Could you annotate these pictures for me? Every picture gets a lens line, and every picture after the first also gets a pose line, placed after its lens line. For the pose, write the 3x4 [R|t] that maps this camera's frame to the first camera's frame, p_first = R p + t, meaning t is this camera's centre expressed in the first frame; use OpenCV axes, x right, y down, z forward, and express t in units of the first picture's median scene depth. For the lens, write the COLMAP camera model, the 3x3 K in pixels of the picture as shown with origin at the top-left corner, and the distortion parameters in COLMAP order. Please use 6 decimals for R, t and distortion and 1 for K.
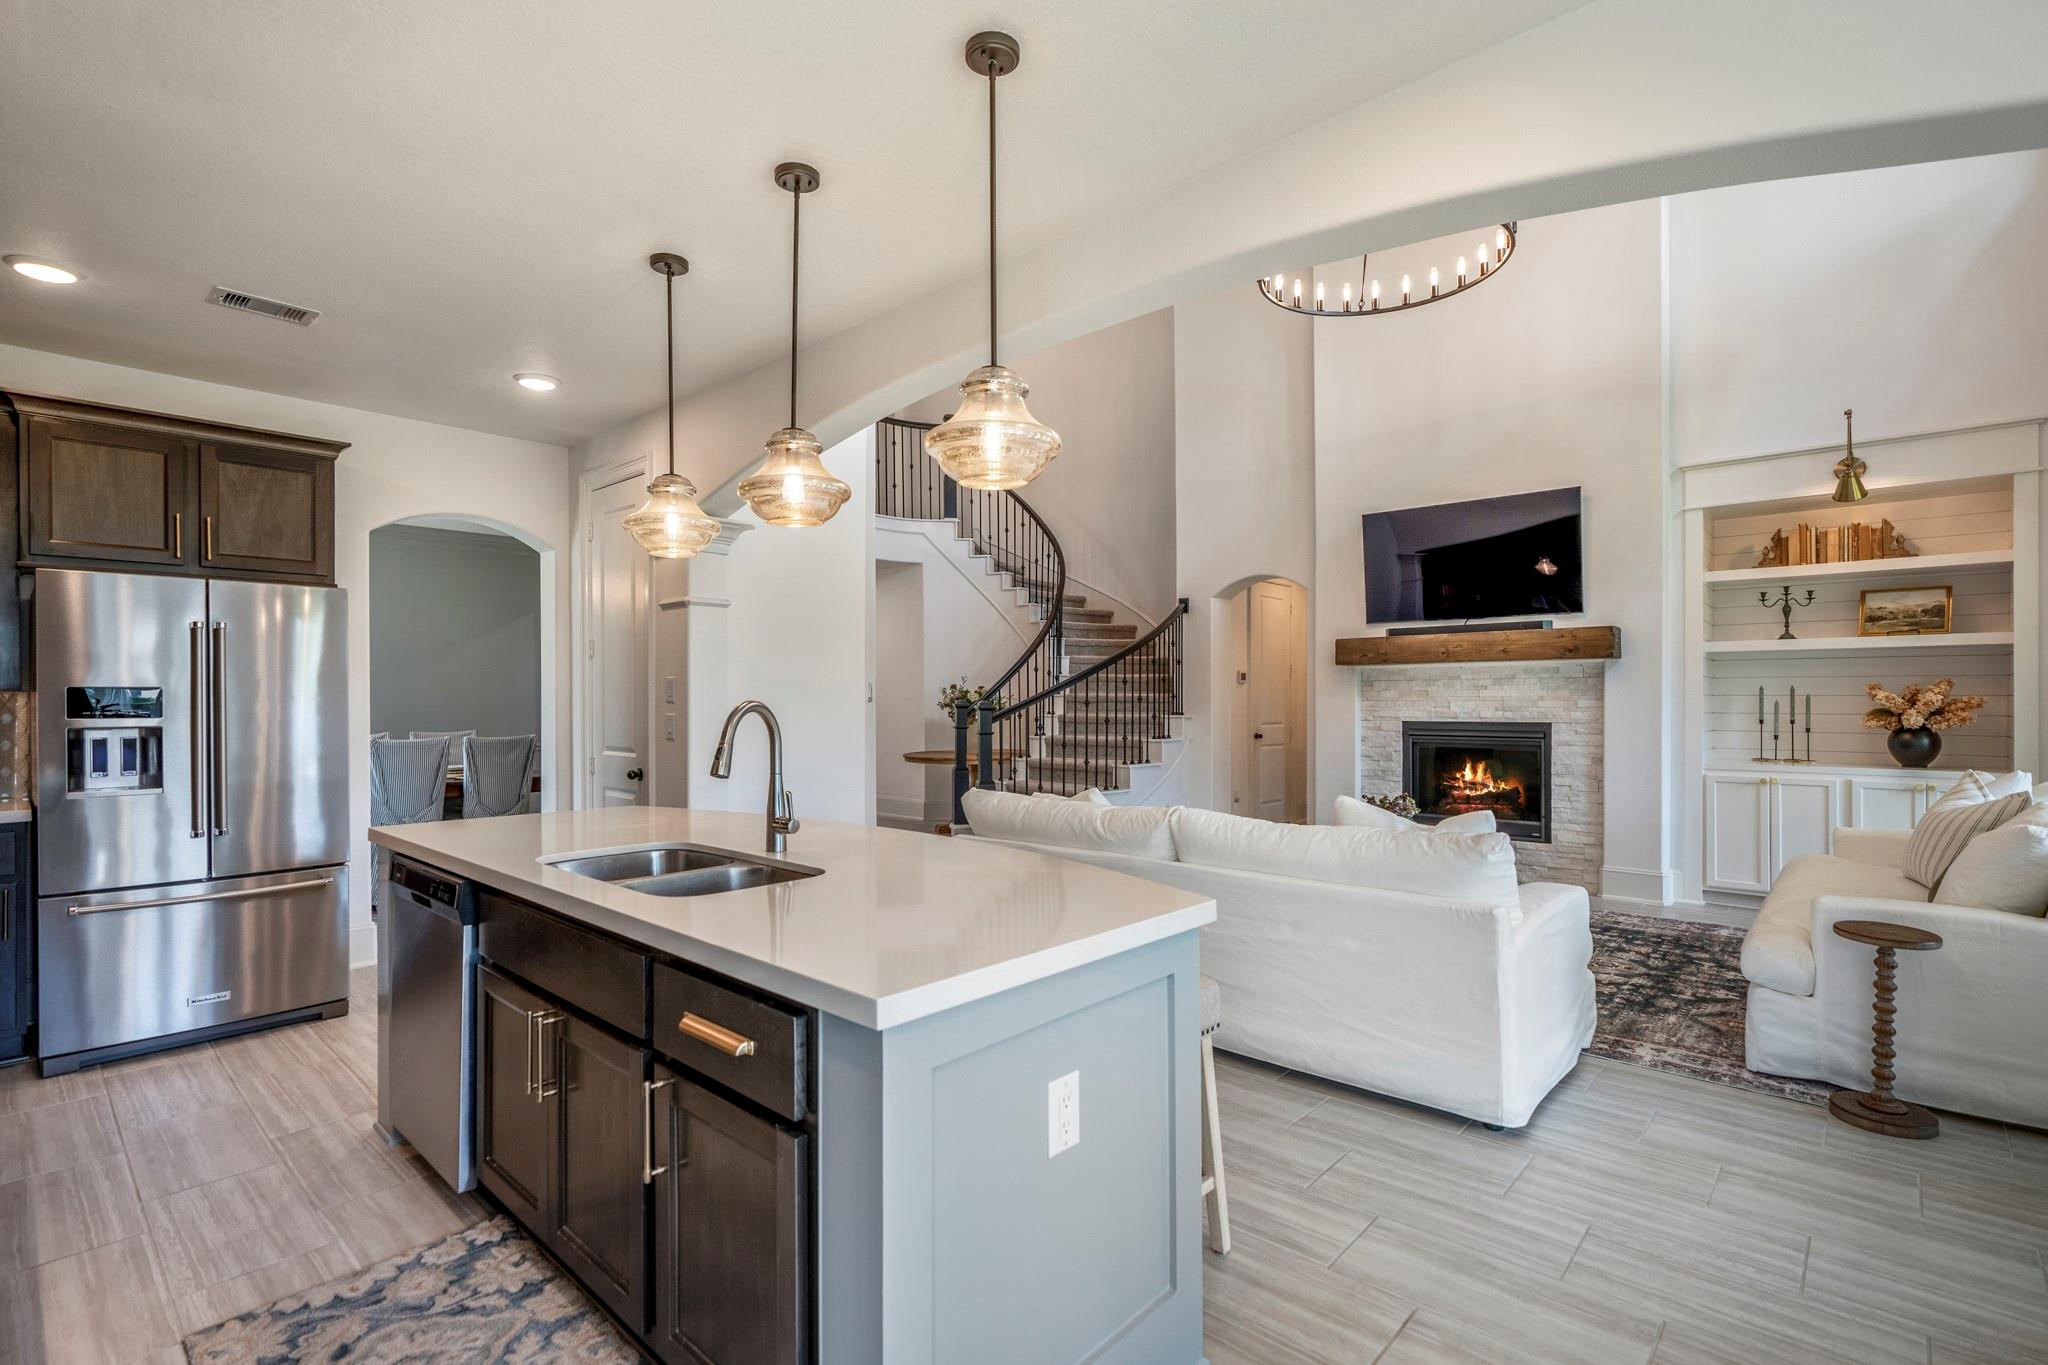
lens RADIAL K [[959.6, 0, 1012.3], [0, 959.6, 689.9], [0, 0, 1]] dist [-0.008445, 0.000846]
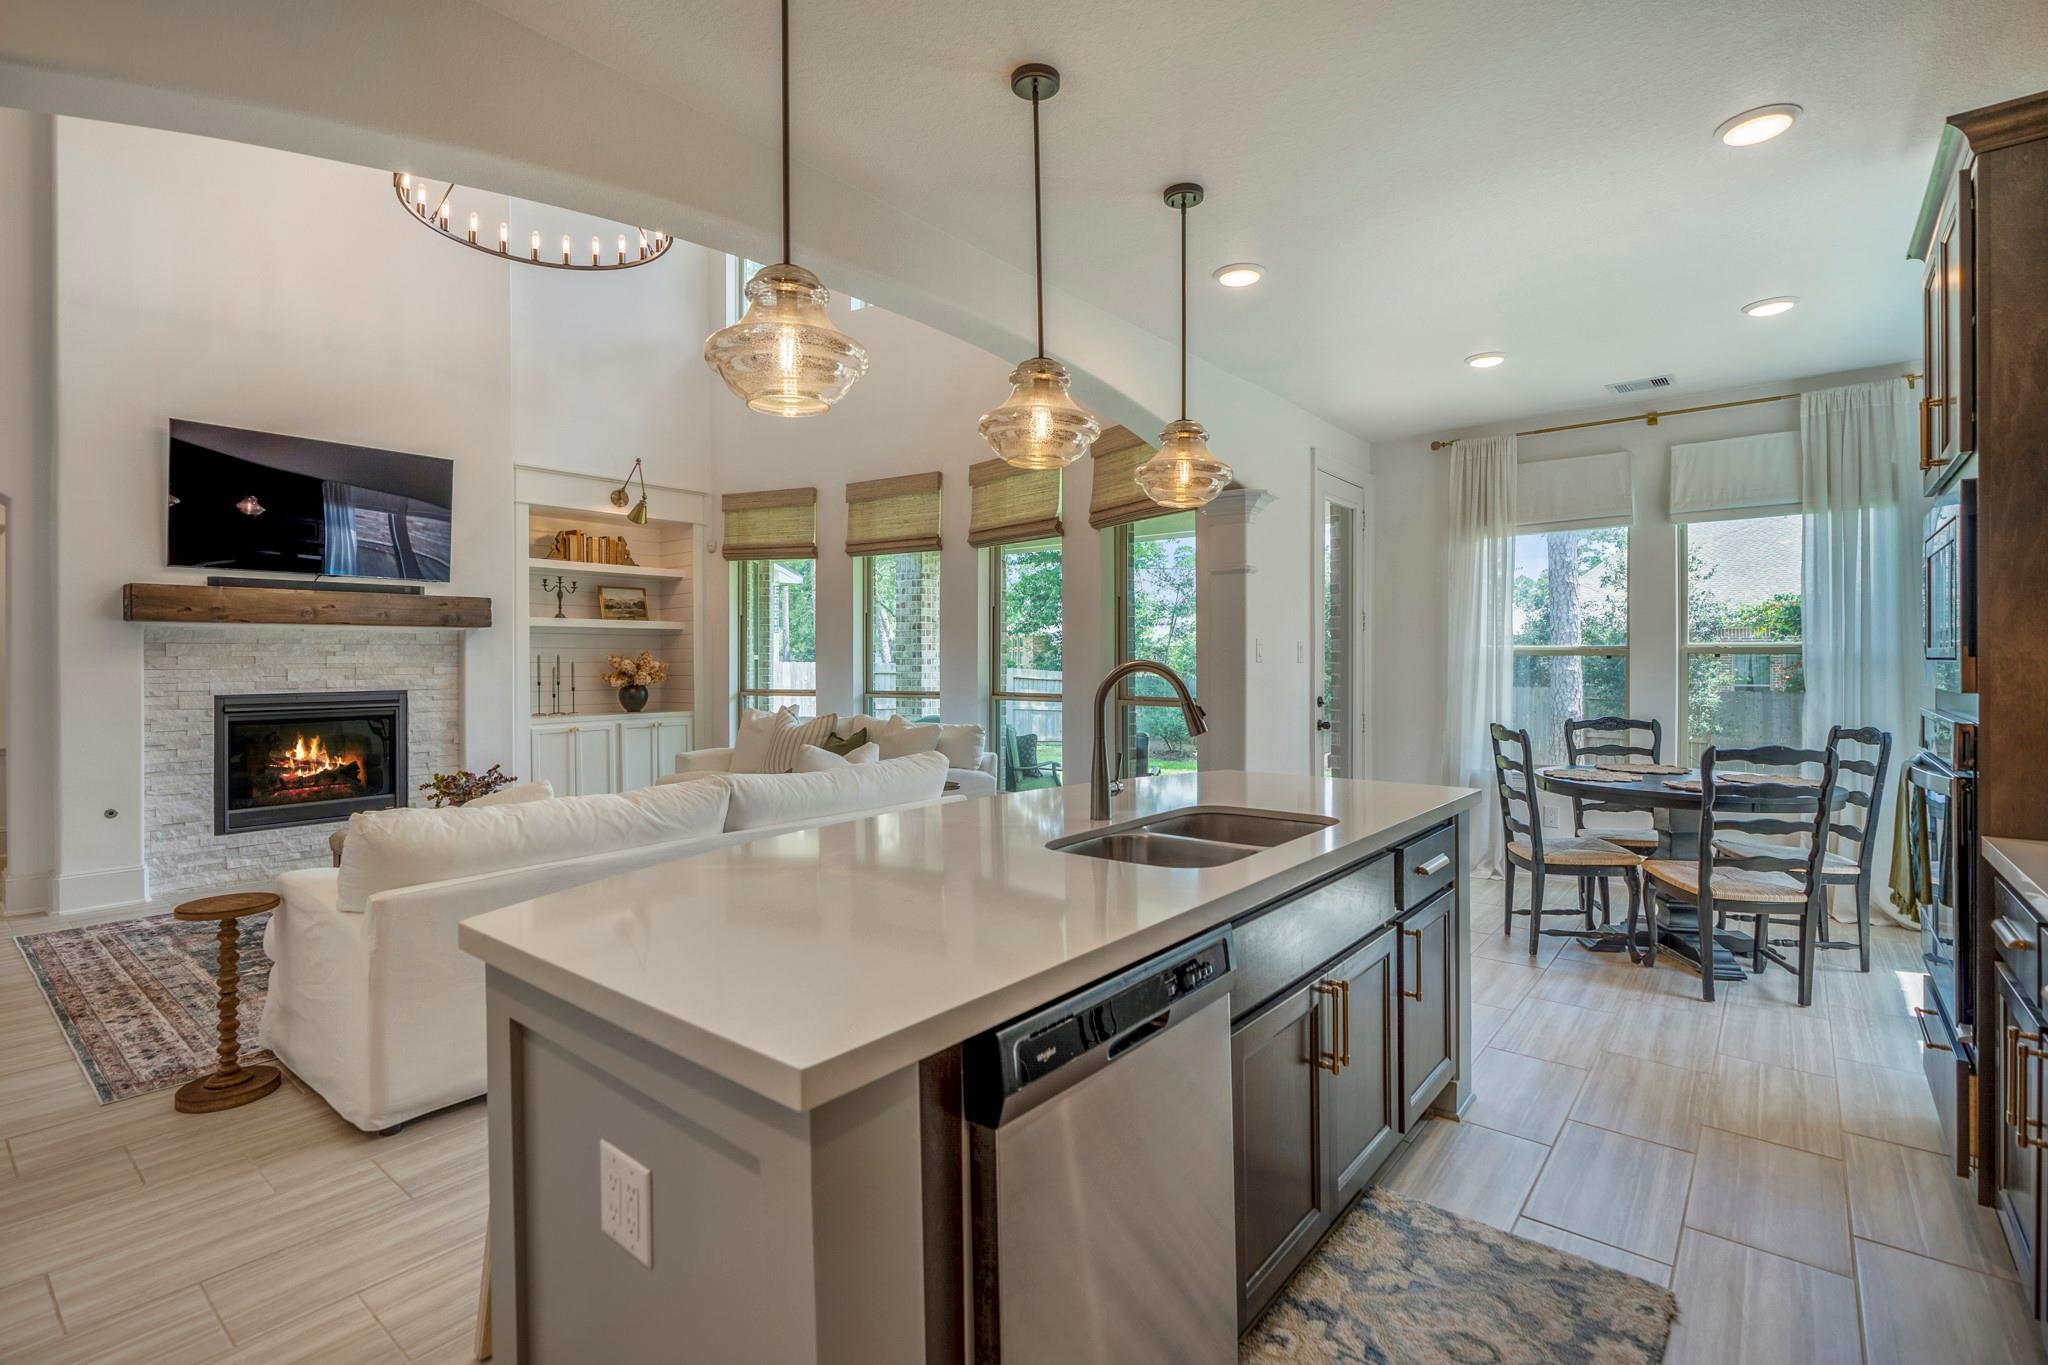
lens RADIAL K [[951.0, 0, 1014.8], [0, 951.0, 662.6], [0, 0, 1]] dist [-0.001786, 0.000594]
pose [[-0.058213, 0.000884, 0.998304, -0.492991], [-0.003833, 0.999992, -0.001109, 0.005186], [-0.998297, -0.003891, -0.058209, 0.475373]]
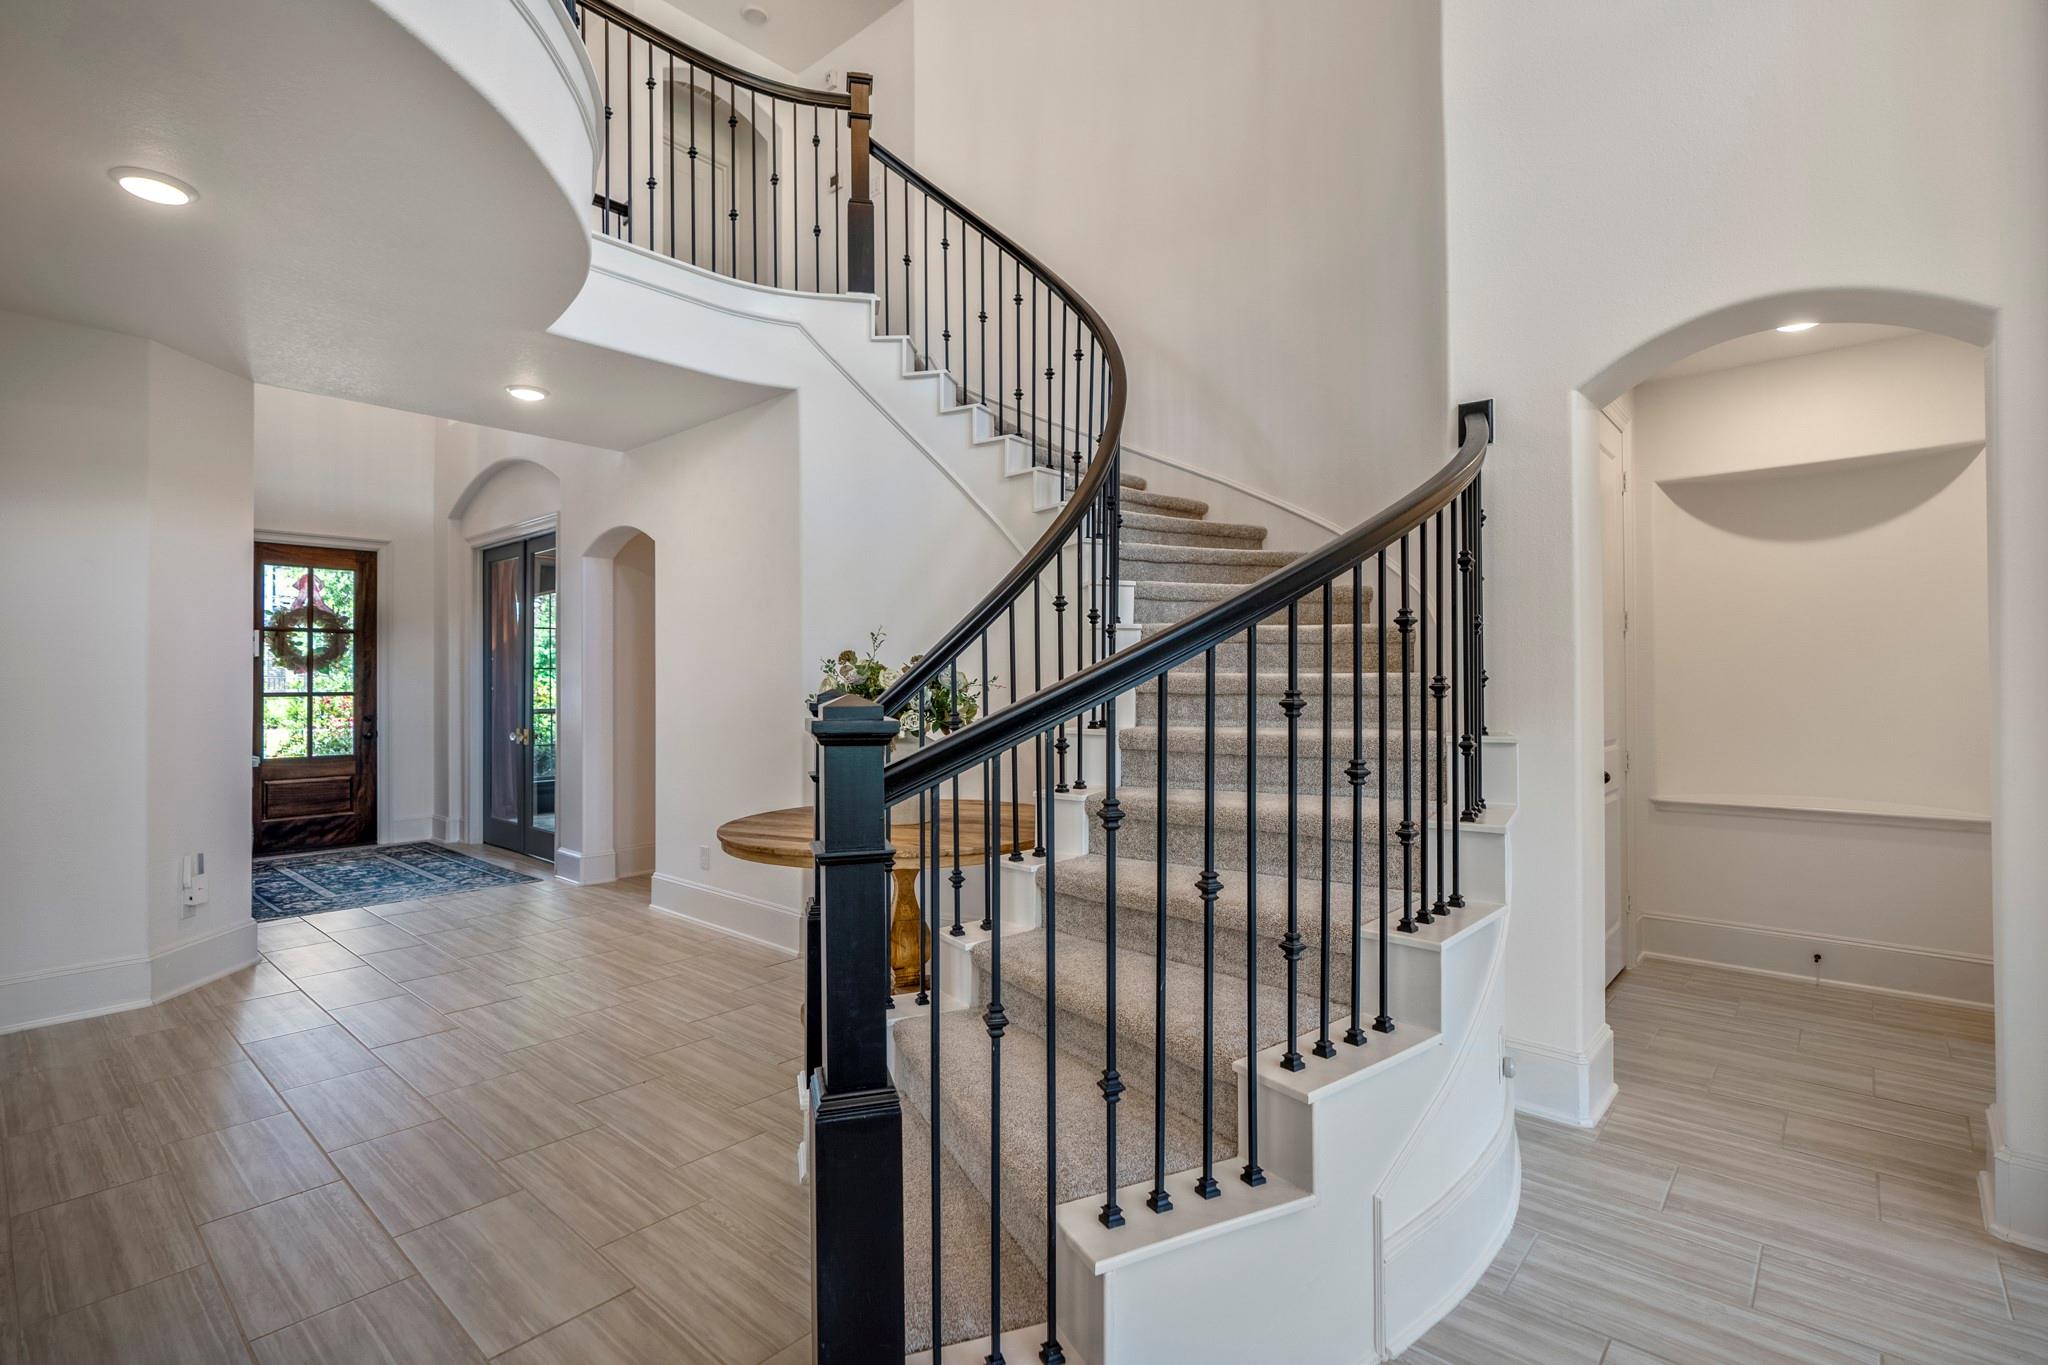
lens RADIAL K [[943.1, 0, 1008.0], [0, 943.1, 672.9], [0, 0, 1]] dist [0.000848, 0.000601]
pose [[0.999971, -0.002755, 0.007084, 0.004594], [0.002764, 0.999995, -0.001193, 0.006509], [-0.007081, 0.001212, 0.999974, 0.947883]]
